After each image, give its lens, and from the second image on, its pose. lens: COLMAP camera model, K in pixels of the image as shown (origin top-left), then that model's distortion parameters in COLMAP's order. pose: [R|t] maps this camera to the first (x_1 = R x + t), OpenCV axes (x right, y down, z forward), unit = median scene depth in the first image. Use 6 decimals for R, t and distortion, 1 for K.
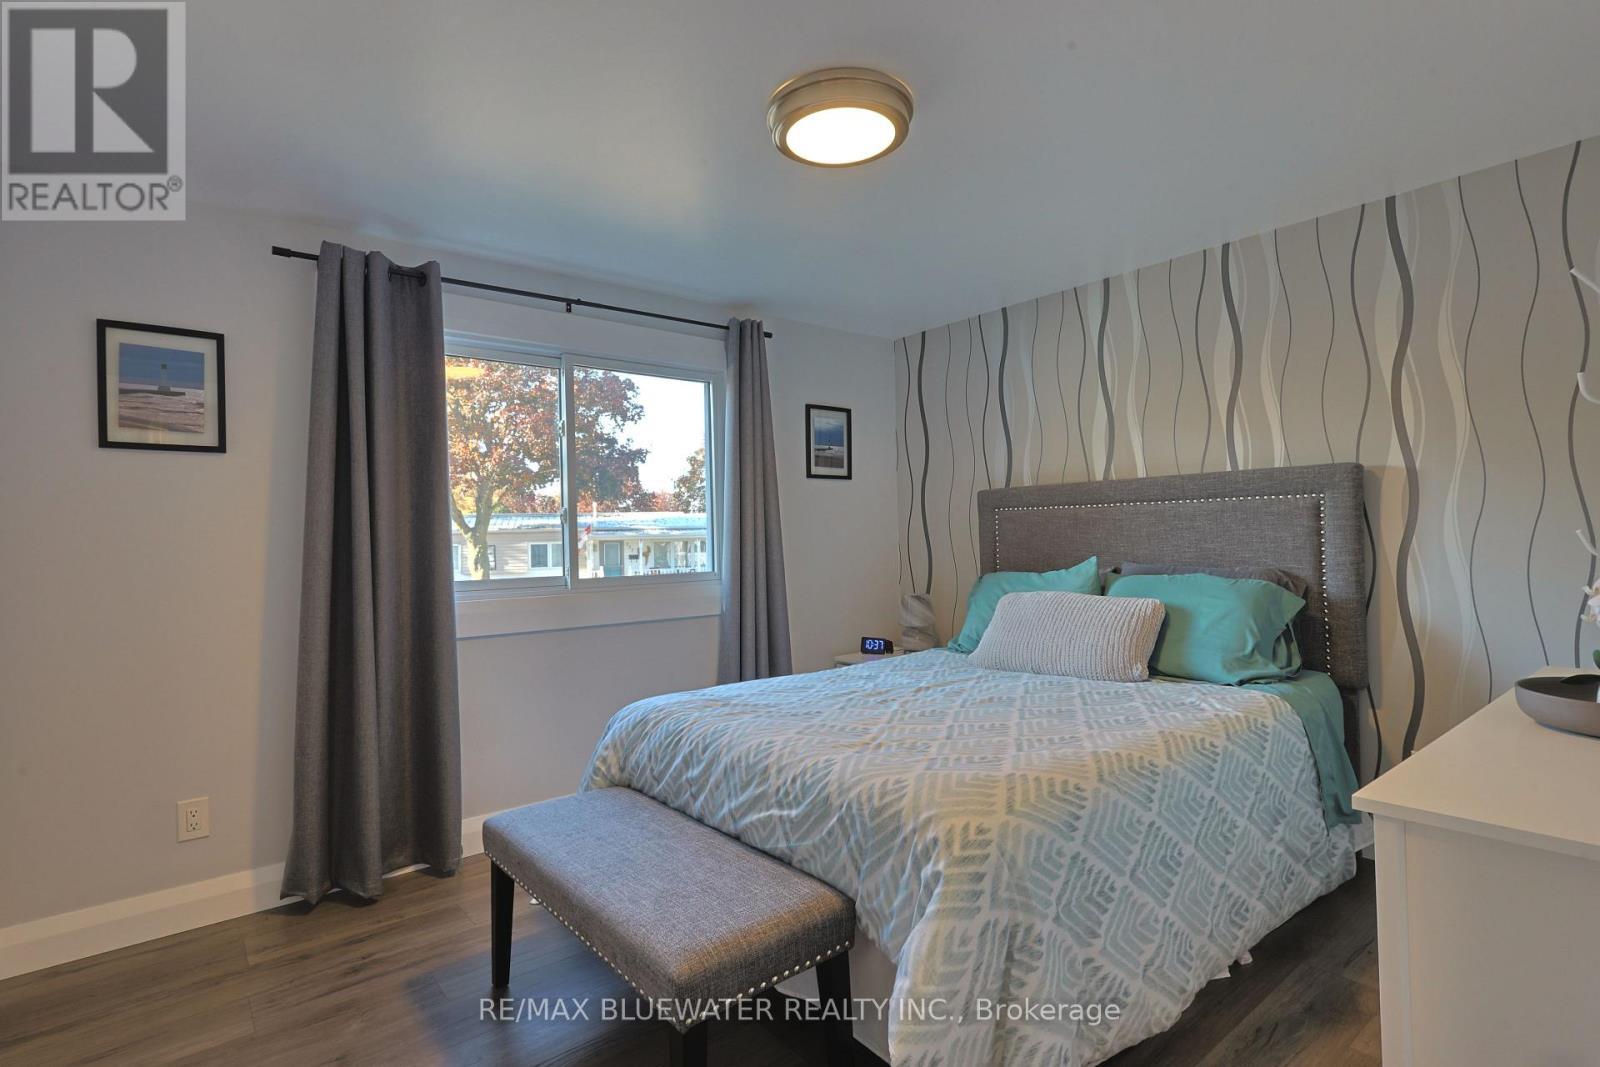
lens RADIAL K [[785.1, 0, 800.0], [0, 785.1, 533.5], [0, 0, 1]] dist [0.001197, 0.000435]
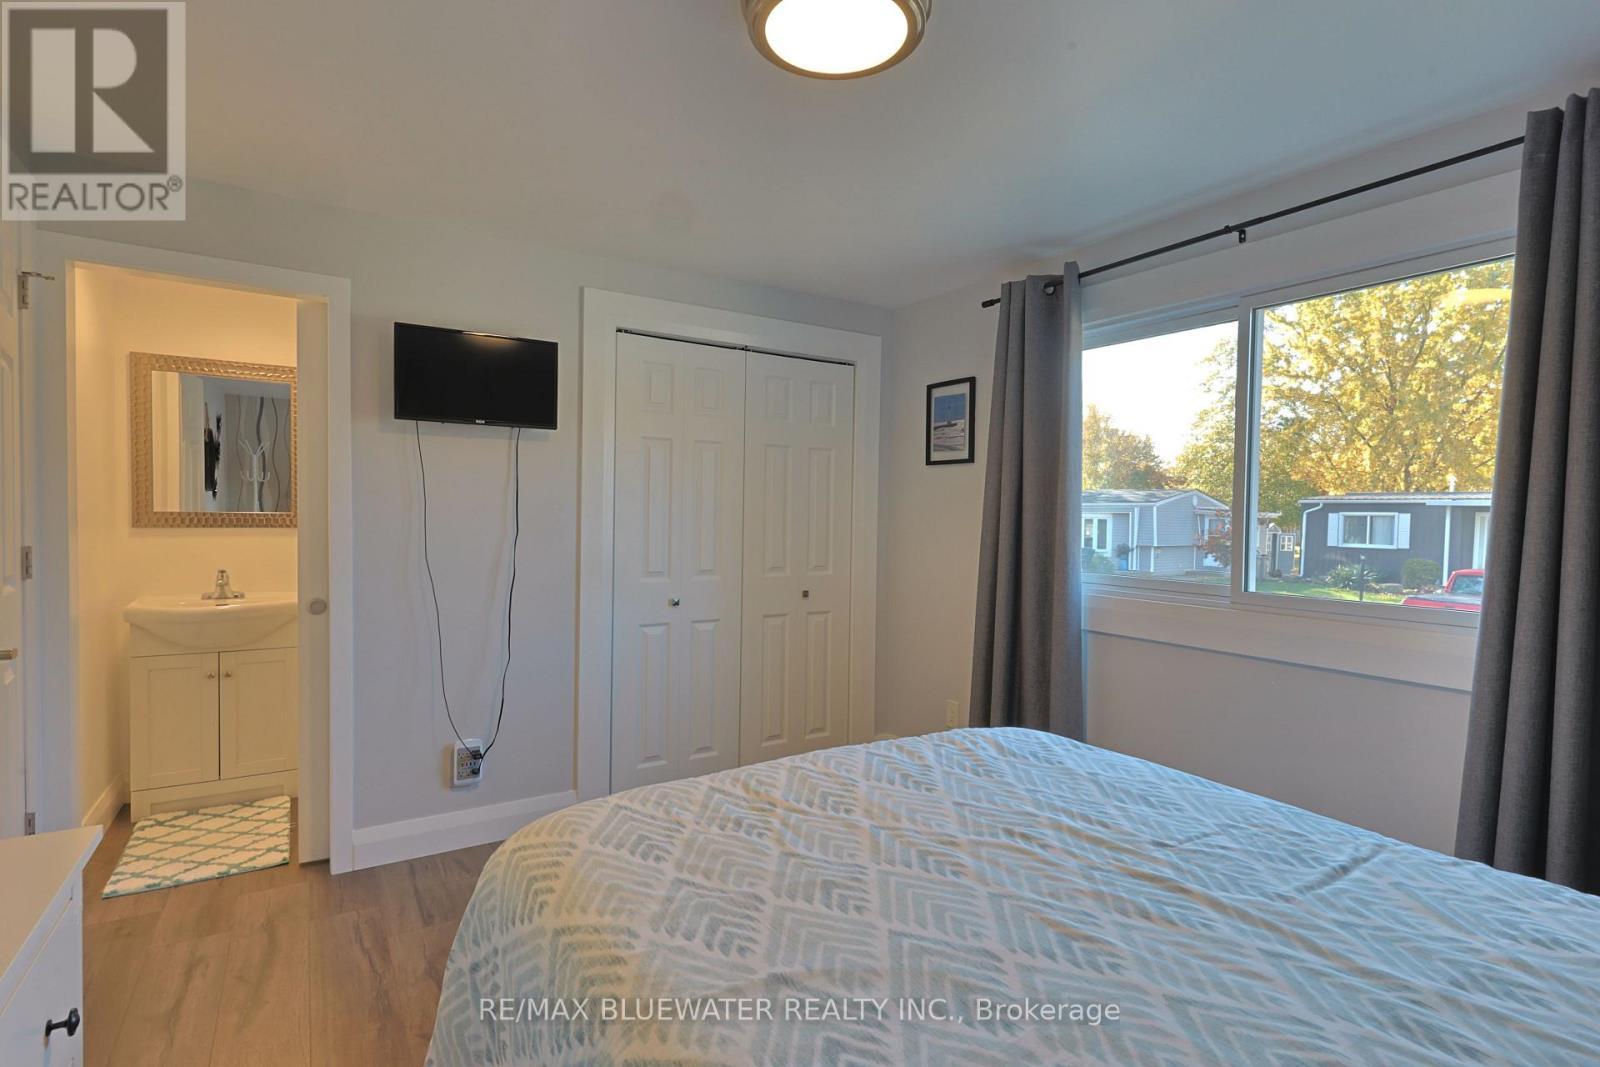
lens RADIAL K [[785.1, 0, 800.0], [0, 785.1, 533.5], [0, 0, 1]] dist [0.001197, 0.000435]
pose [[-0.115187, 0.048274, -0.992170, 0.706103], [-0.001852, 0.998806, 0.048811, -0.046789], [0.993342, 0.007460, -0.114960, 0.889794]]
